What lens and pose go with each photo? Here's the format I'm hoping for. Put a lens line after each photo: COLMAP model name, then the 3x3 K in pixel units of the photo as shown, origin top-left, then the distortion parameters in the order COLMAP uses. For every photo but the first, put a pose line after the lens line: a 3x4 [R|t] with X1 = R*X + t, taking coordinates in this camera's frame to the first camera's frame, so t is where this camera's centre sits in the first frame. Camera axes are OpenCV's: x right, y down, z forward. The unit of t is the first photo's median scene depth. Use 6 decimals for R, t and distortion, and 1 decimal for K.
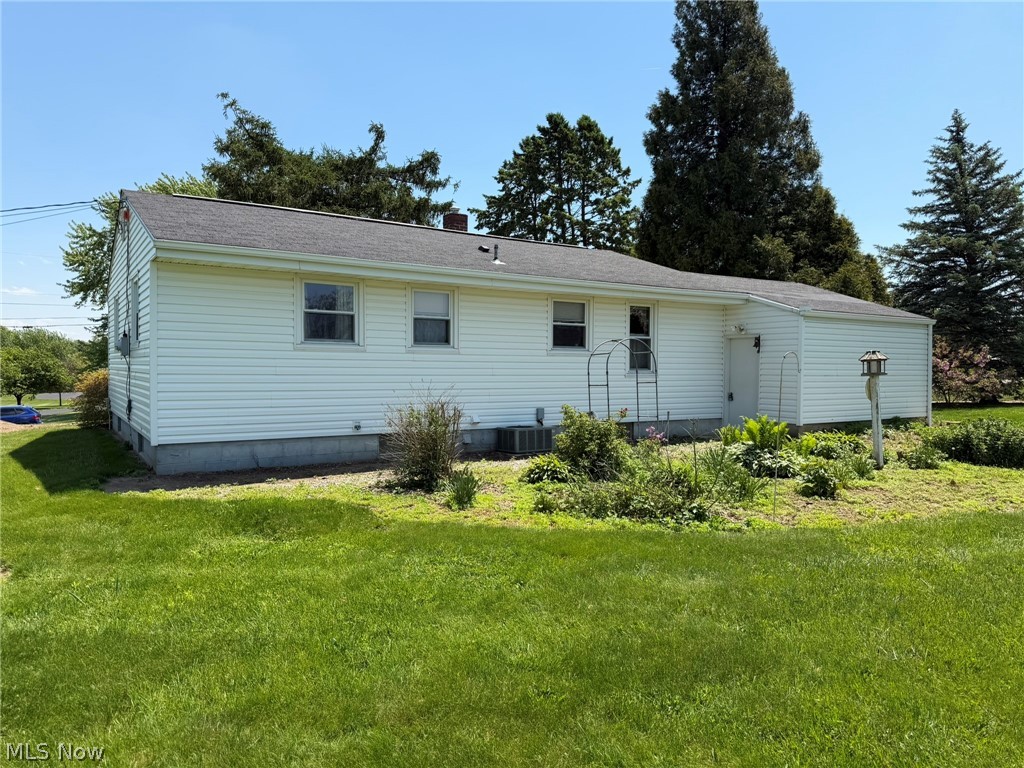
lens RADIAL K [[718.9, 0, 512.0], [0, 718.9, 384.0], [0, 0, 1]] dist [0.001603, 0.001069]
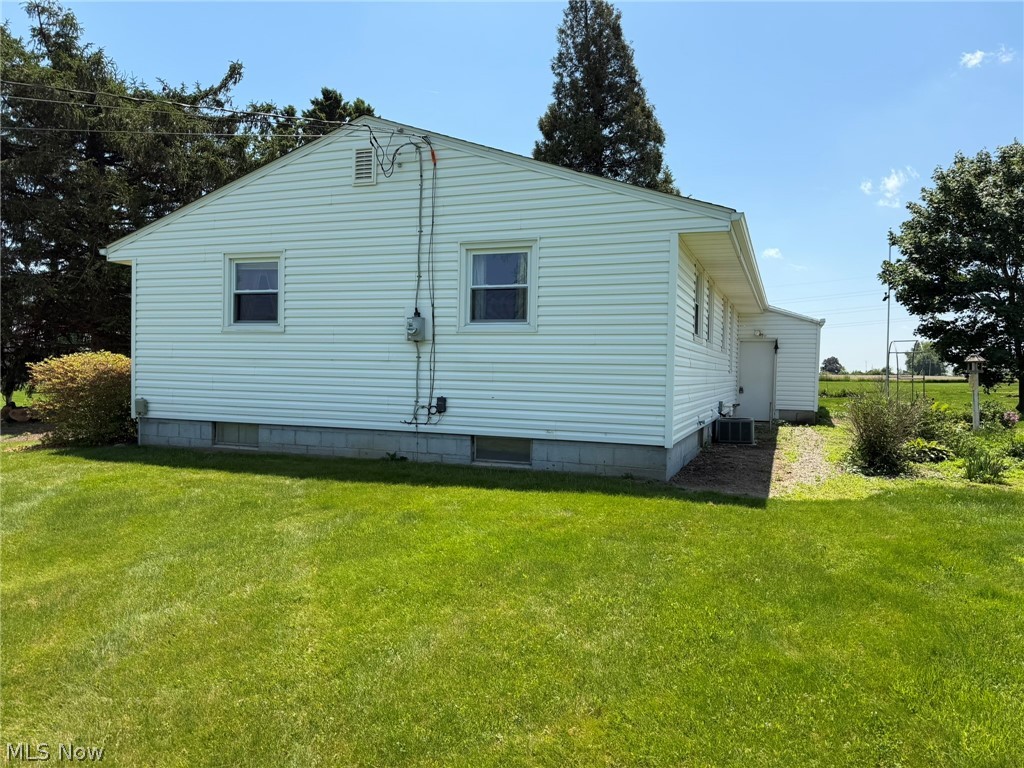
lens RADIAL K [[718.9, 0, 512.0], [0, 718.9, 384.0], [0, 0, 1]] dist [0.001603, 0.001069]
pose [[0.802415, -0.002128, 0.596762, -0.476377], [0.001223, 0.999997, 0.001922, 0.003320], [-0.596765, -0.000812, 0.802416, 0.178782]]
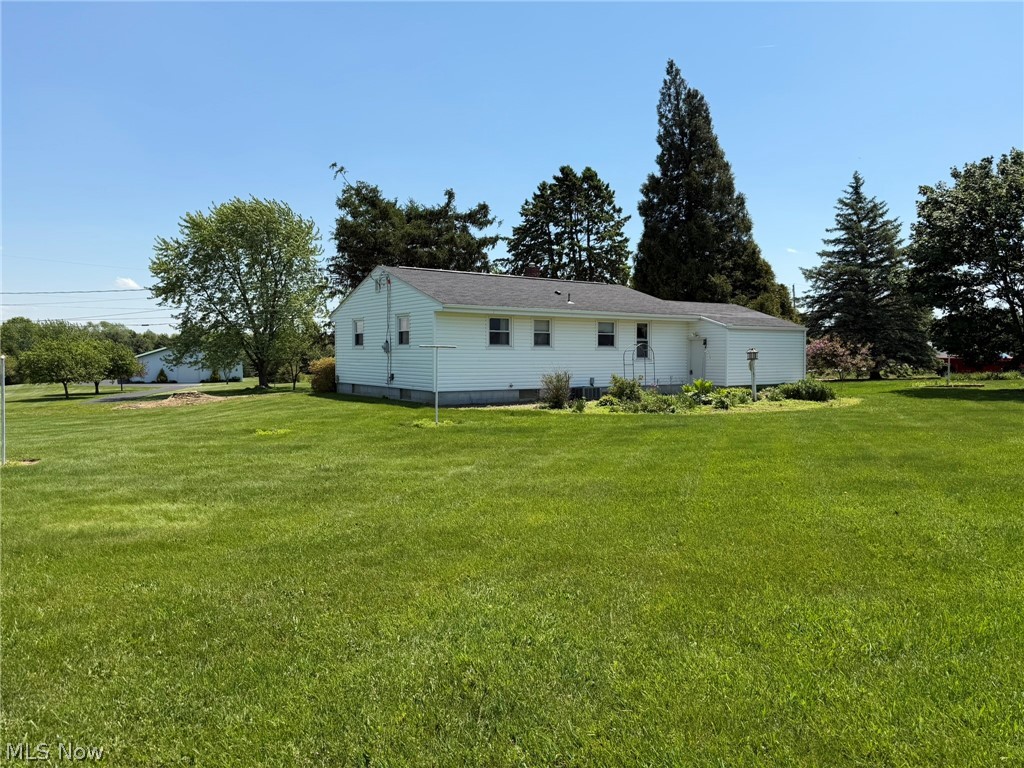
lens RADIAL K [[704.5, 0, 494.5], [0, 704.5, 383.3], [0, 0, 1]] dist [0.000967, -0.000270]
pose [[0.999978, -0.005504, 0.003640, -0.128907], [0.005436, 0.999816, 0.018374, 0.006978], [-0.003741, -0.018354, 0.999825, -0.502065]]
